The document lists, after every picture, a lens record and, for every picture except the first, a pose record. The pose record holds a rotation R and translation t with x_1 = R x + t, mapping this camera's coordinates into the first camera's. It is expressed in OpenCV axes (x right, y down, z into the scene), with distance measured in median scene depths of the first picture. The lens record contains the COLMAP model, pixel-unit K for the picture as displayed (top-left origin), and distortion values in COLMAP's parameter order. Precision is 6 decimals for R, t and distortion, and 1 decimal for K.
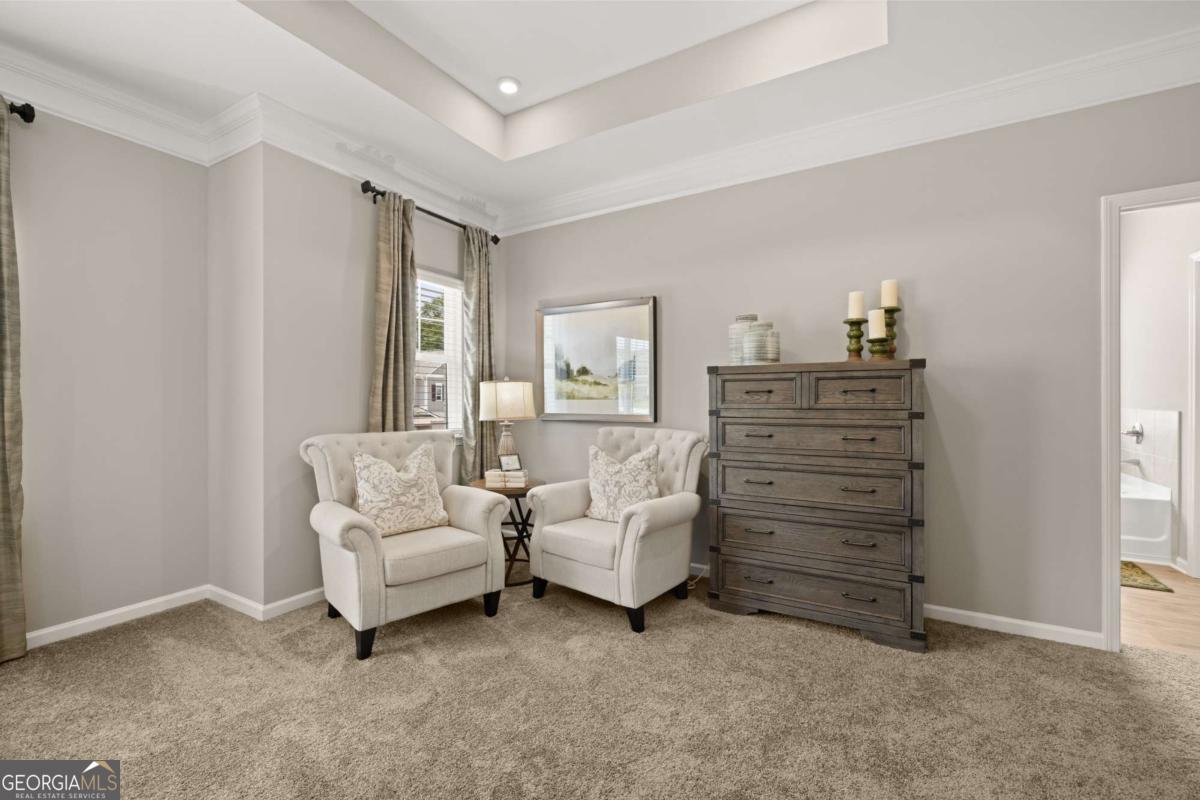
lens RADIAL K [[511.3, 0, 596.4], [0, 511.3, 397.2], [0, 0, 1]] dist [0.000260, -0.000266]
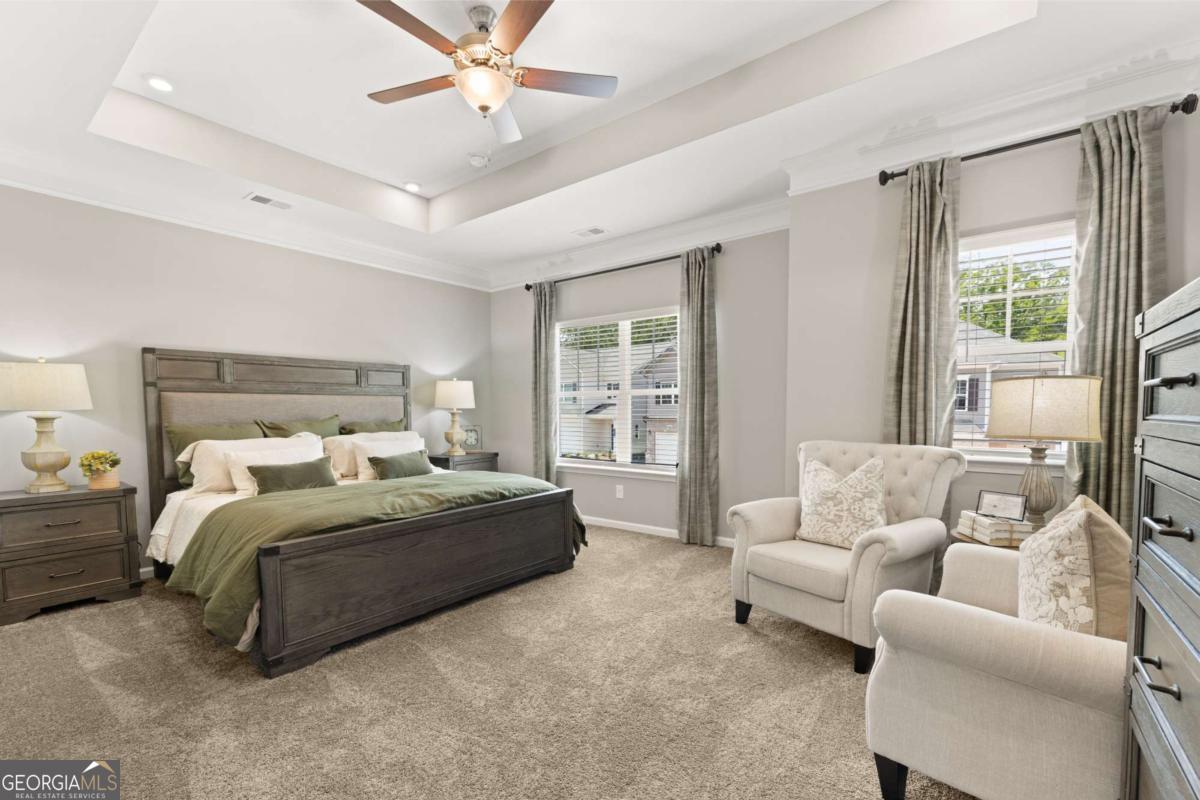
lens RADIAL K [[511.3, 0, 581.3], [0, 511.3, 437.6], [0, 0, 1]] dist [0.000260, -0.000266]
pose [[-0.153213, 0.055246, -0.986648, 0.590539], [0.008806, 0.998473, 0.054540, 0.002369], [0.988154, -0.000332, -0.153465, 0.621014]]
